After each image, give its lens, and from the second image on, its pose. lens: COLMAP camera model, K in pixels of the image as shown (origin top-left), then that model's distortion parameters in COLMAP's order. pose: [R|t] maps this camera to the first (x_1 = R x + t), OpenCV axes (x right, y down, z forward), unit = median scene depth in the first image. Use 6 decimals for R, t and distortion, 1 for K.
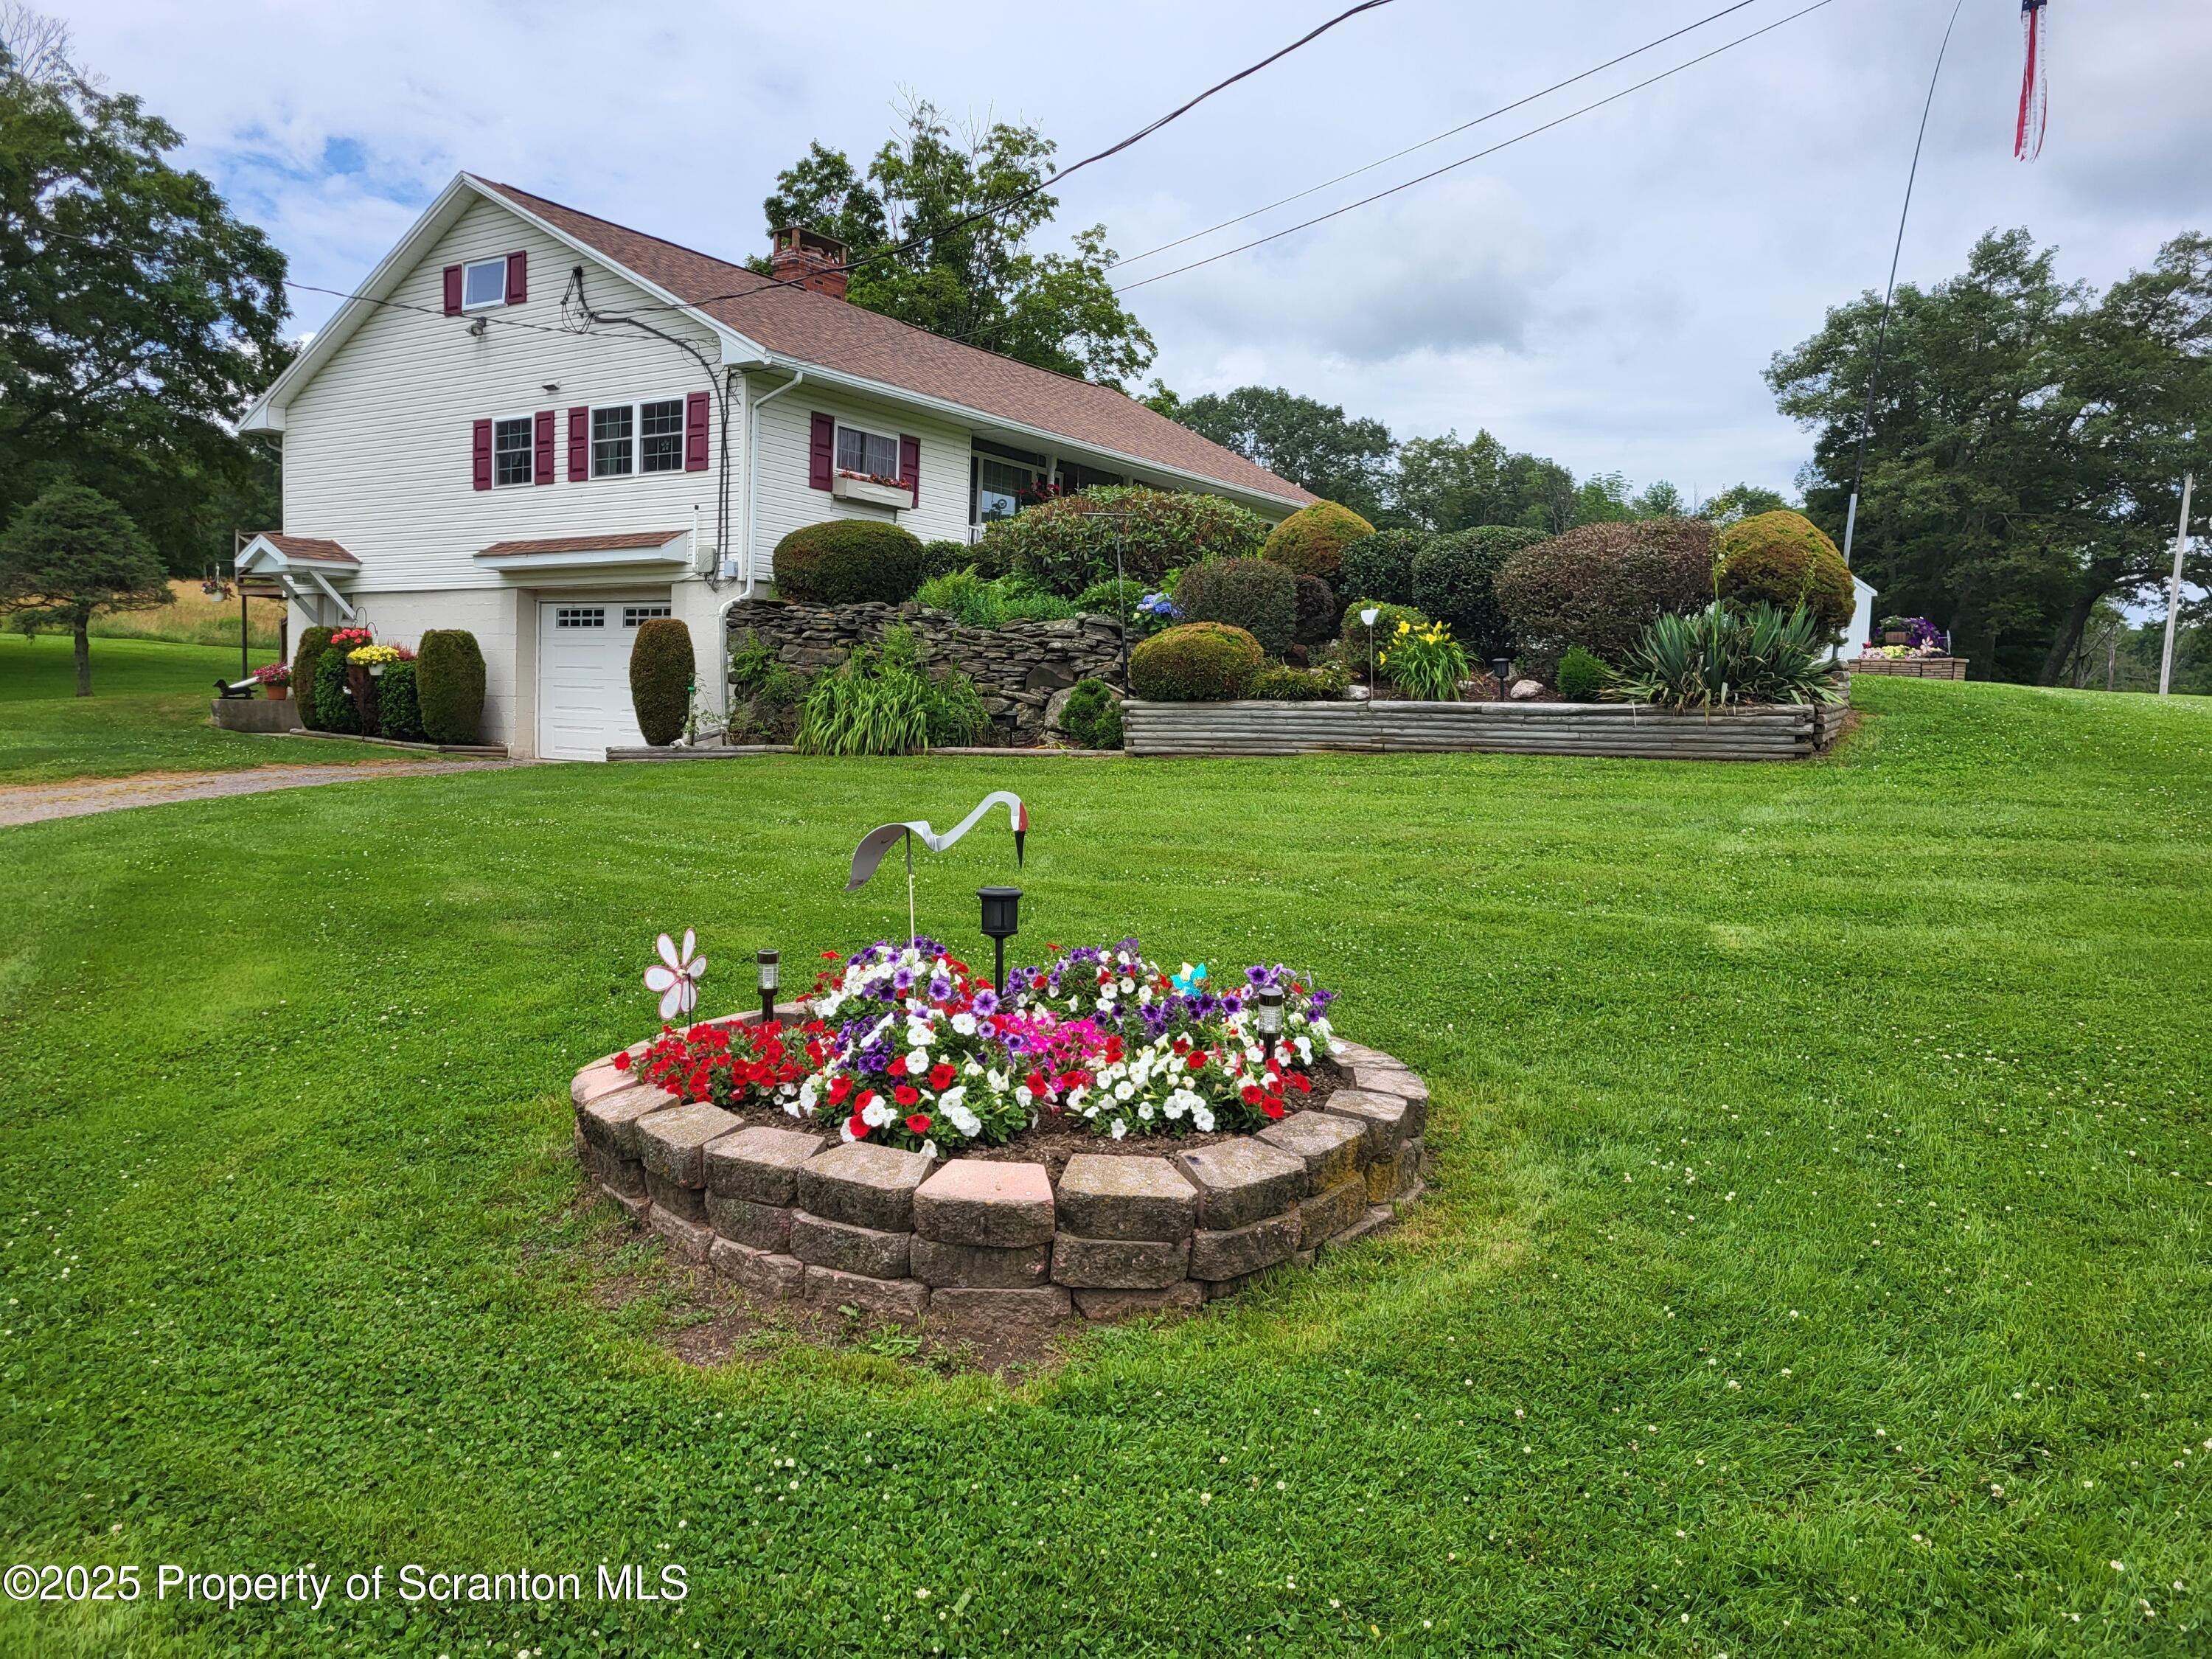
lens RADIAL K [[1649.2, 0, 1110.4], [0, 1649.2, 831.9], [0, 0, 1]] dist [0.048964, -0.010447]
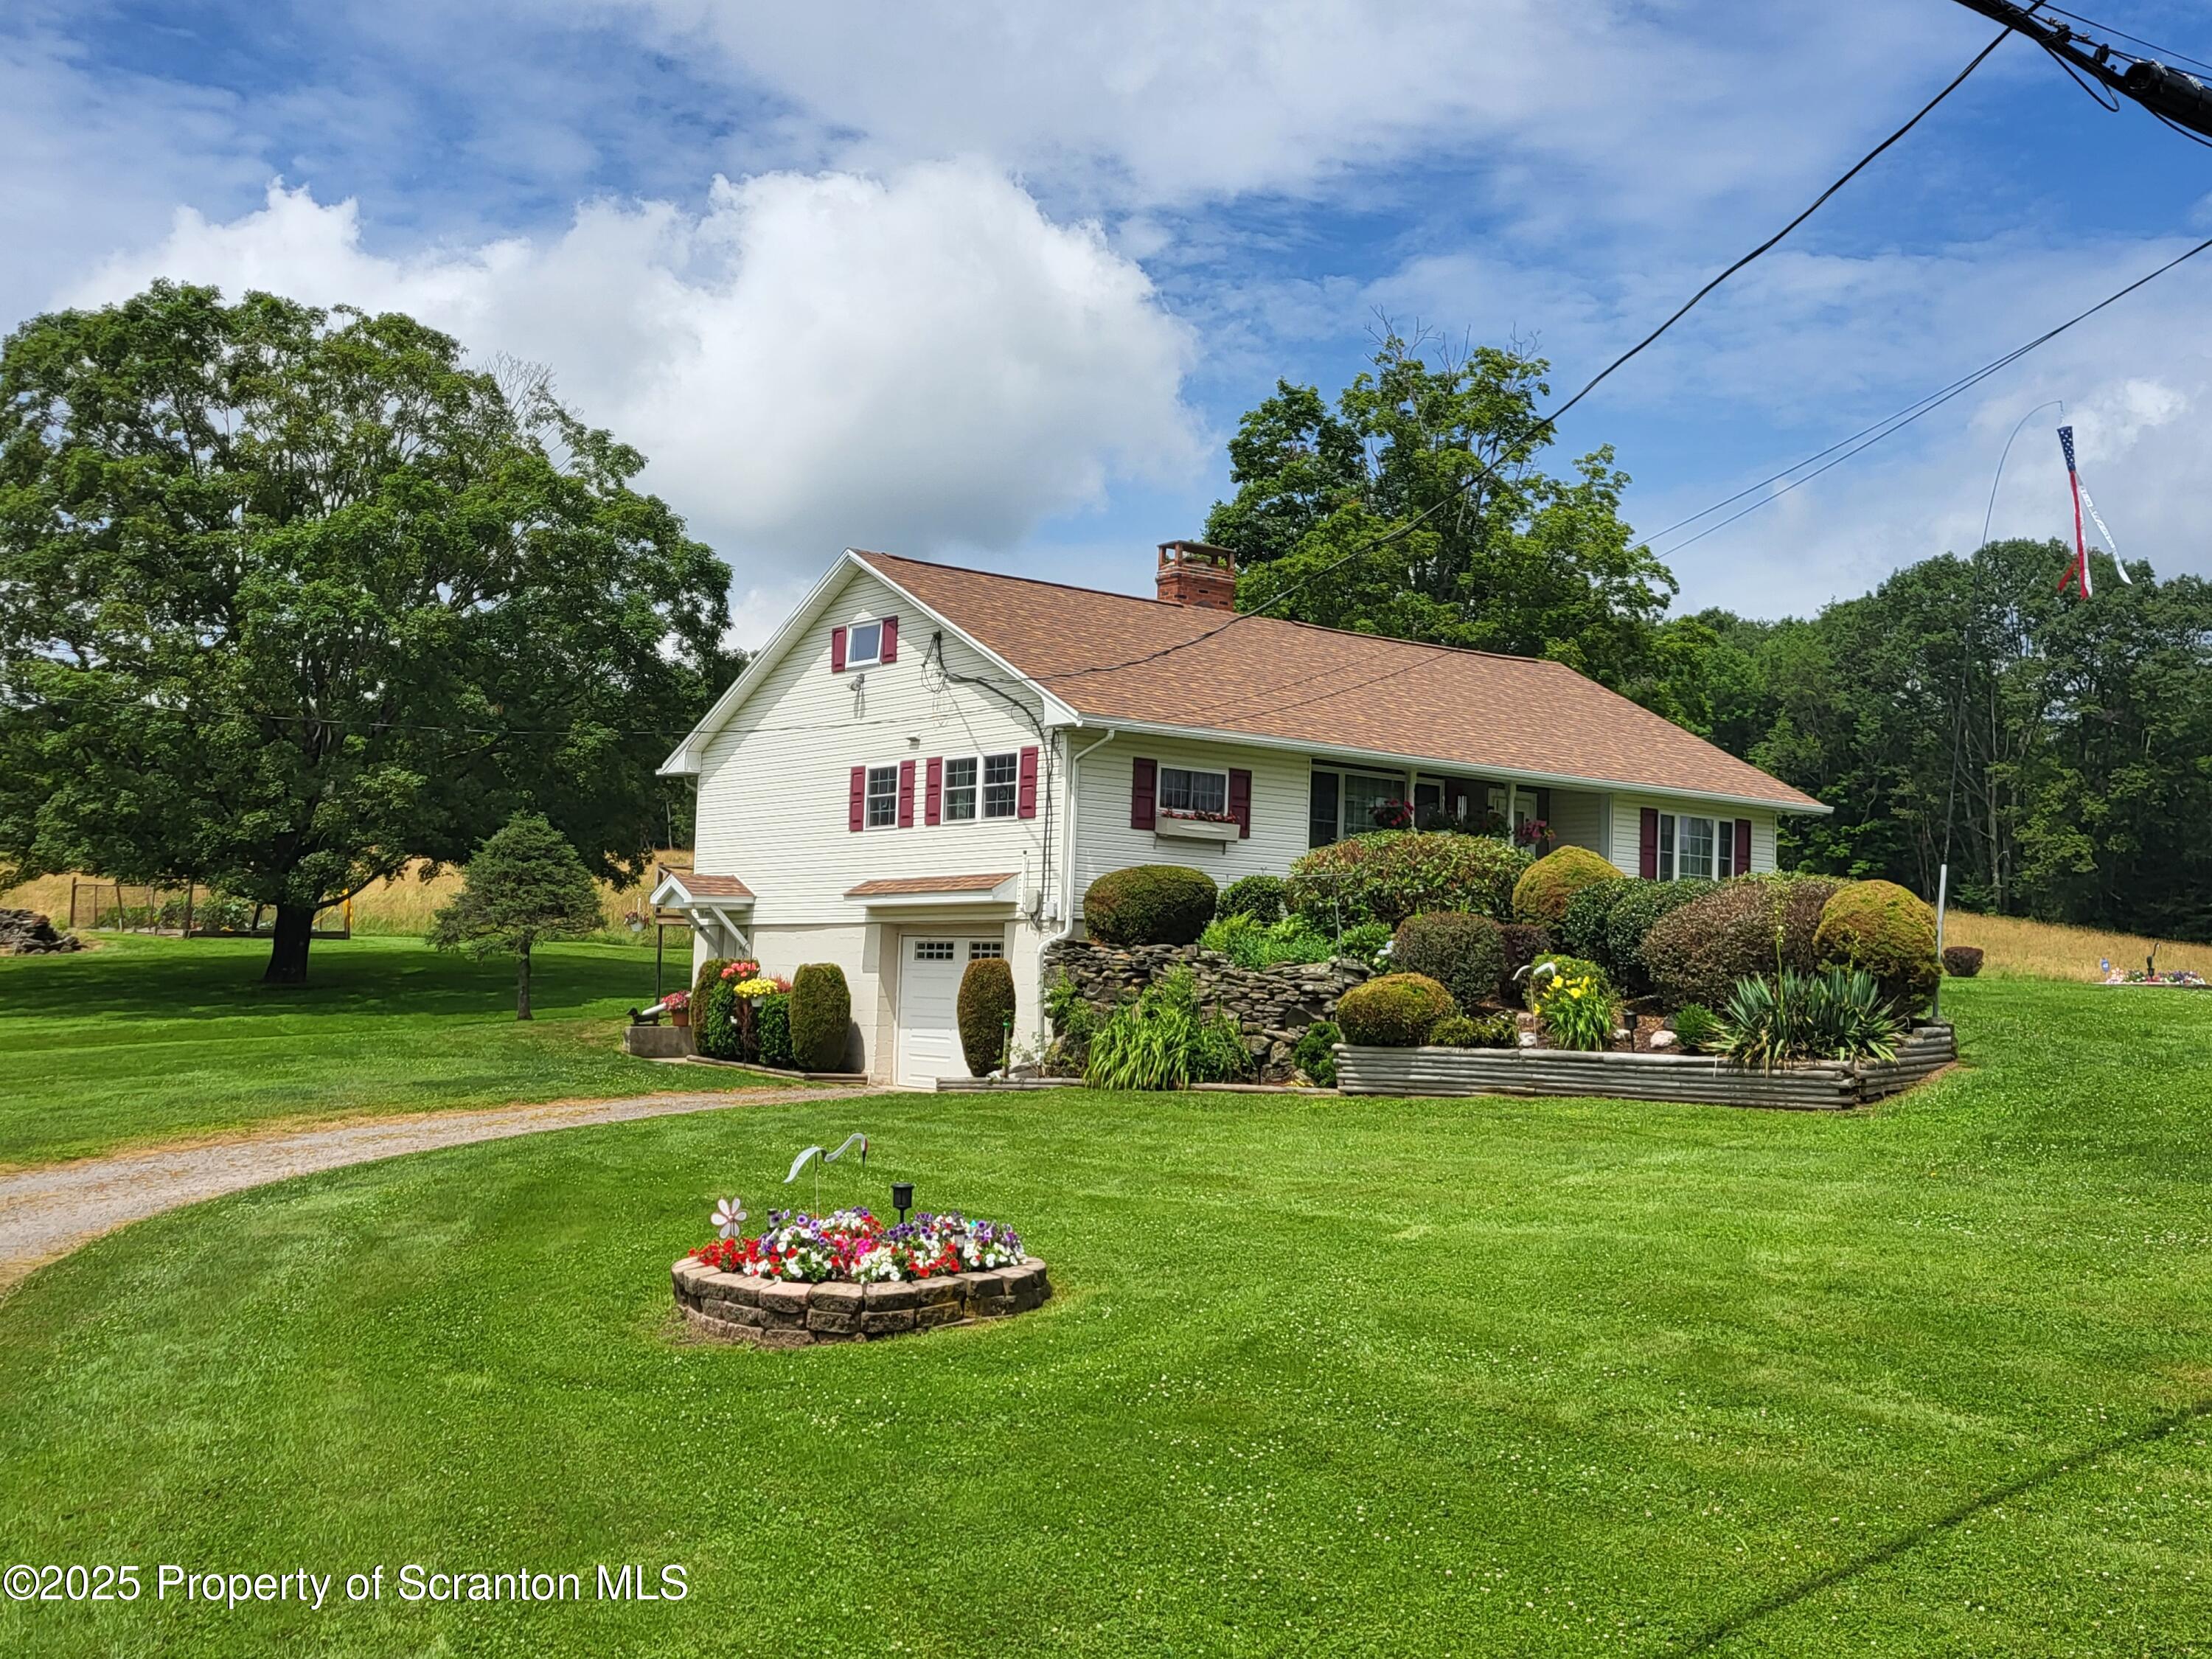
lens RADIAL K [[2255.8, 0, 1105.5], [0, 2255.8, 829.5], [0, 0, 1]] dist [0.036445, 0.000000]
pose [[0.955146, -0.025238, -0.295057, 0.220178], [-0.019145, 0.989015, -0.146572, 0.001607], [0.295515, 0.145646, 0.944171, -0.345190]]
